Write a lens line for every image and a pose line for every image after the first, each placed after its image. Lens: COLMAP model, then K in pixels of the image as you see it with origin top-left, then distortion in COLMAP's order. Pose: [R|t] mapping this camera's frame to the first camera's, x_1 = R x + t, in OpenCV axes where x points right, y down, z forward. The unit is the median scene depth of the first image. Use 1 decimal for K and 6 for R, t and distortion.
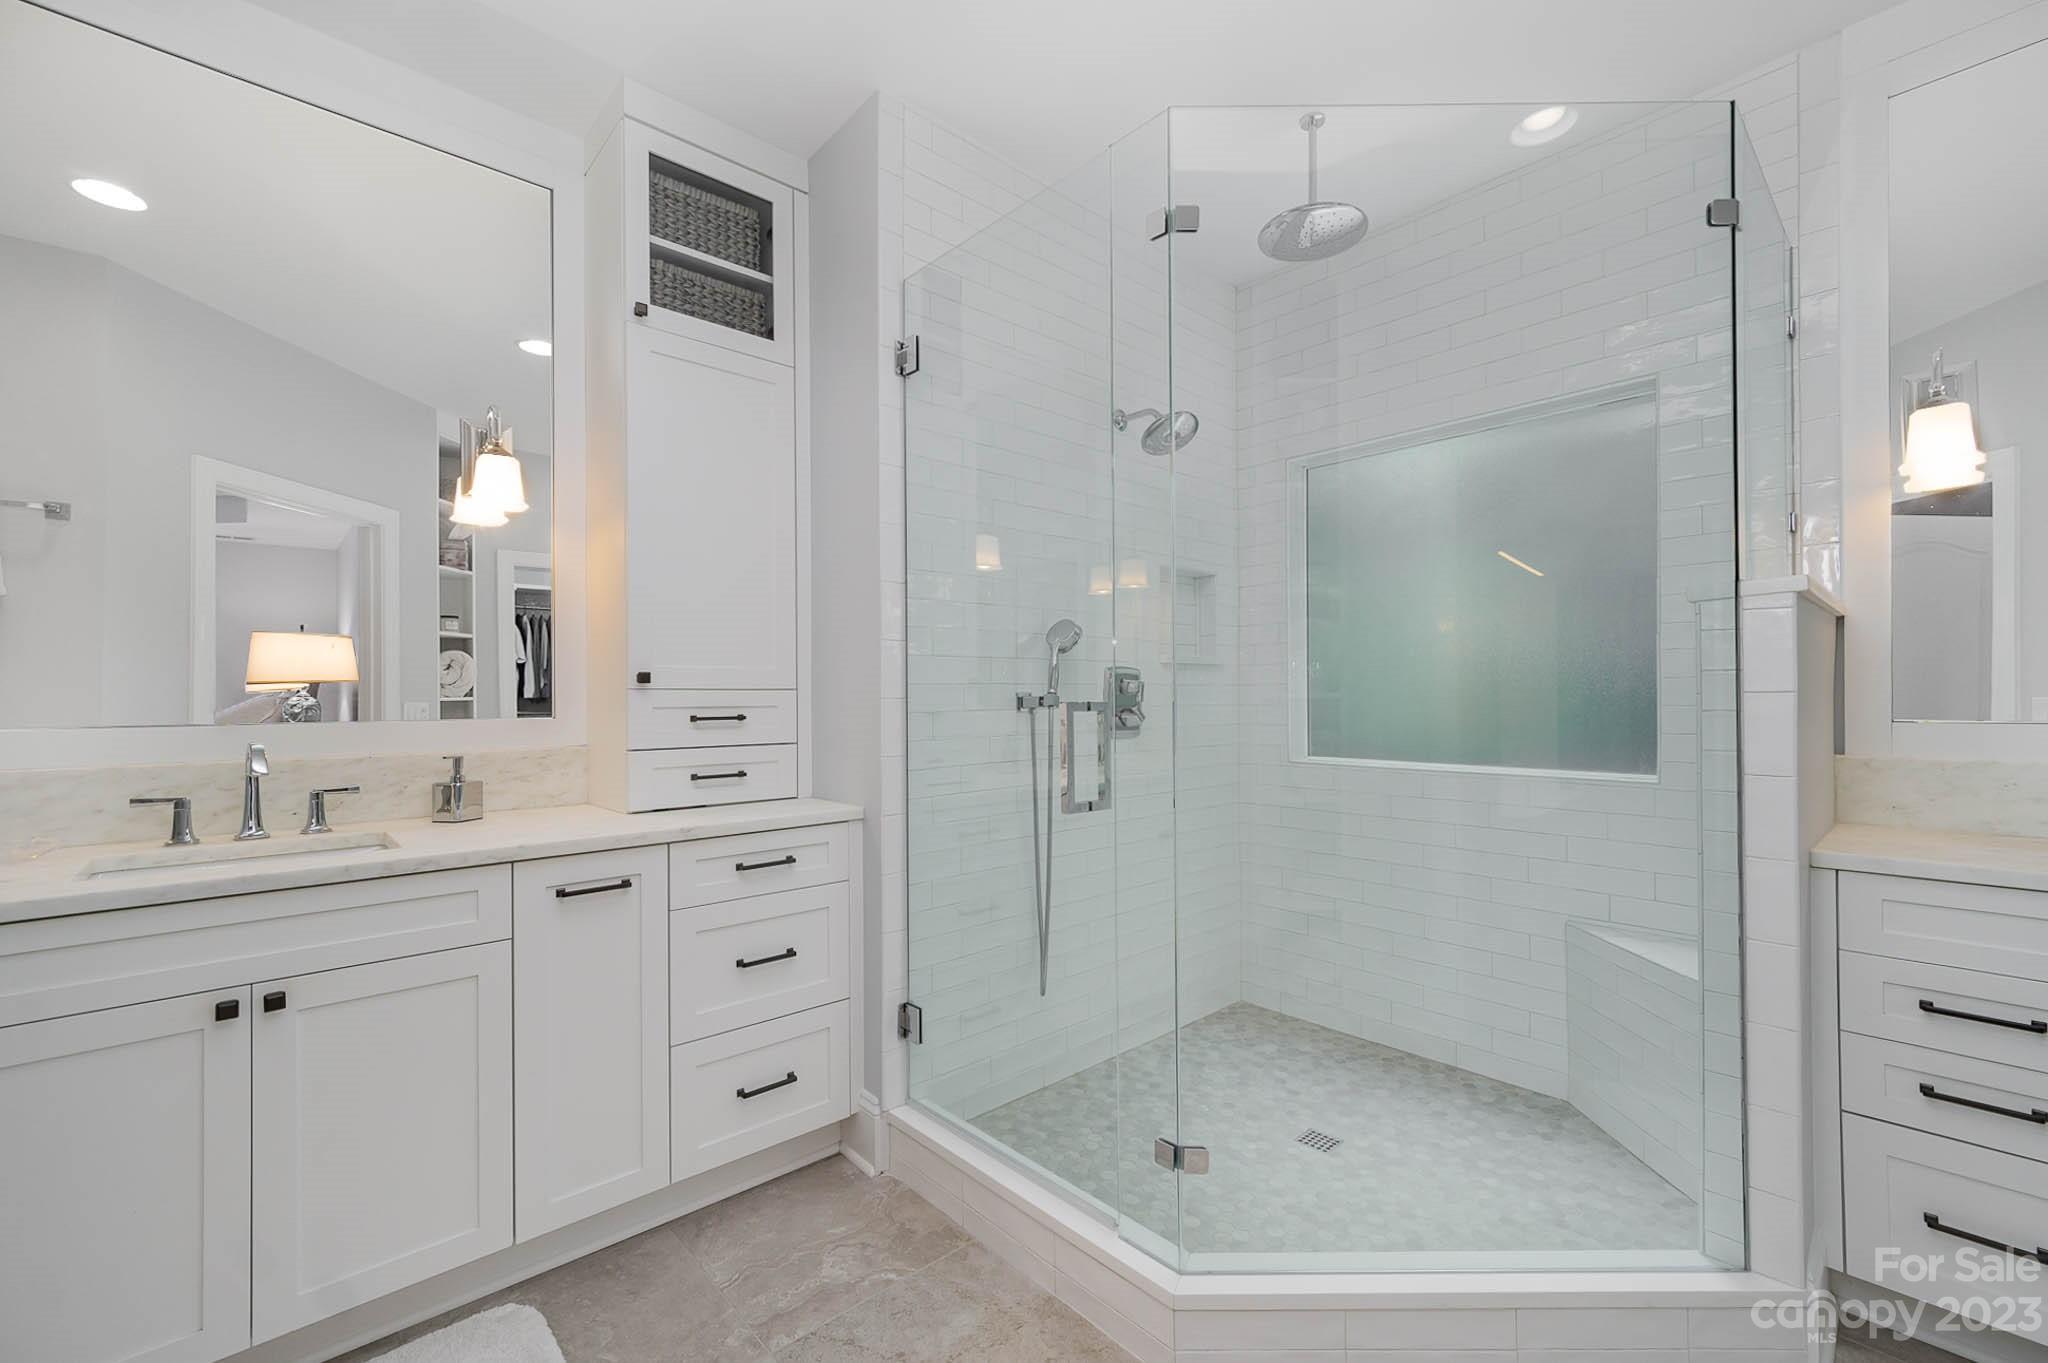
lens RADIAL K [[837.0, 0, 1020.4], [0, 837.0, 693.9], [0, 0, 1]] dist [0.000319, -0.000446]
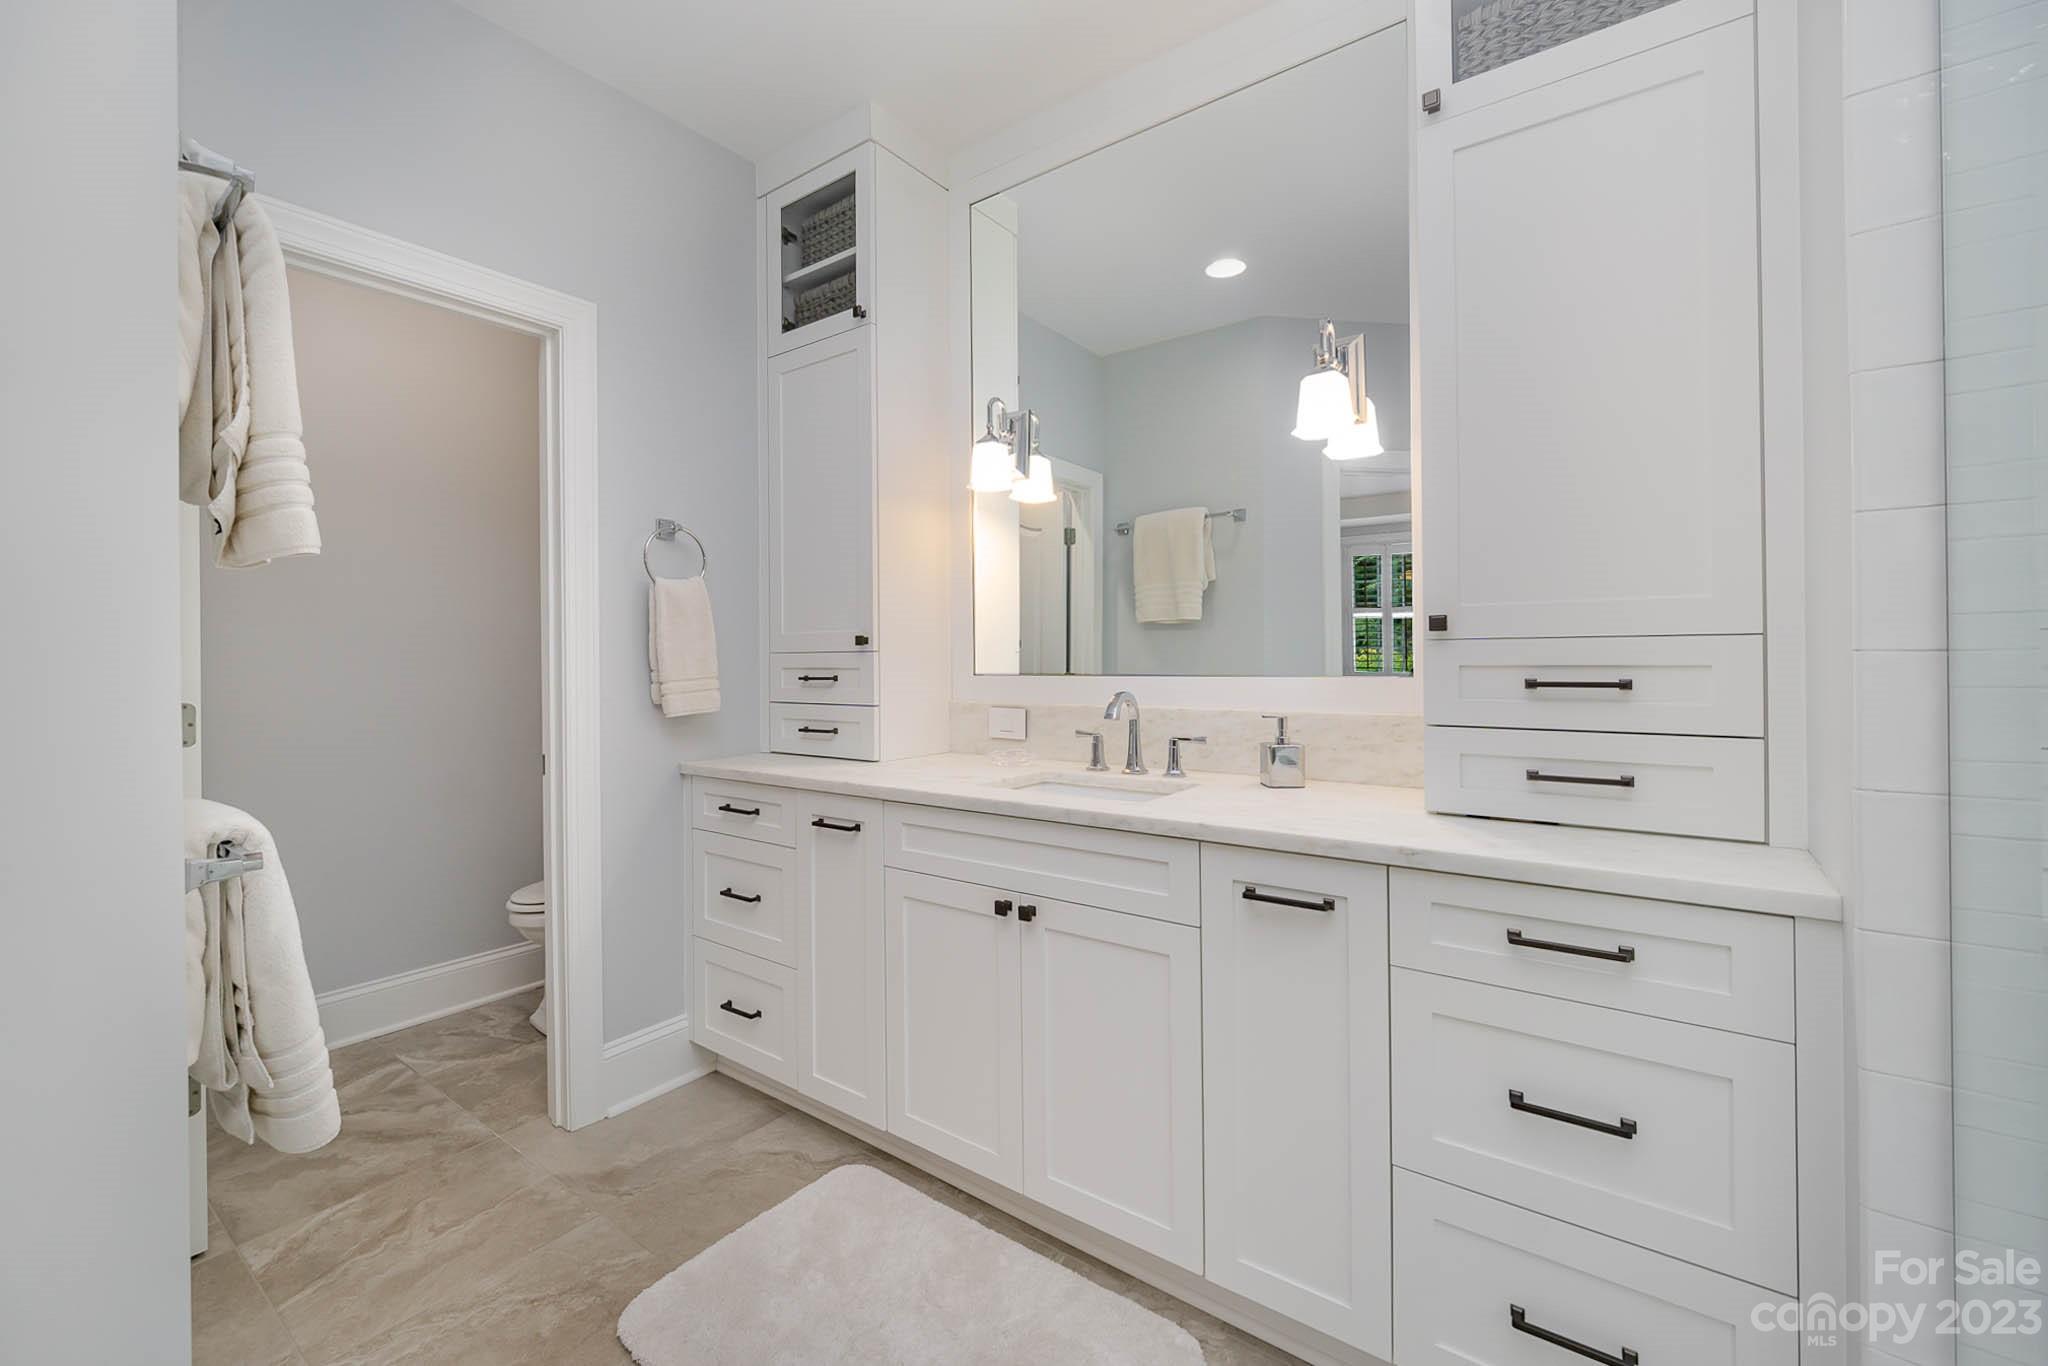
lens RADIAL K [[837.0, 0, 991.2], [0, 837.0, 656.4], [0, 0, 1]] dist [0.000319, -0.000446]
pose [[0.168676, 0.002293, -0.985669, 0.203776], [0.016002, 0.999859, 0.005065, -0.002087], [0.985542, -0.016627, 0.168616, 0.573739]]
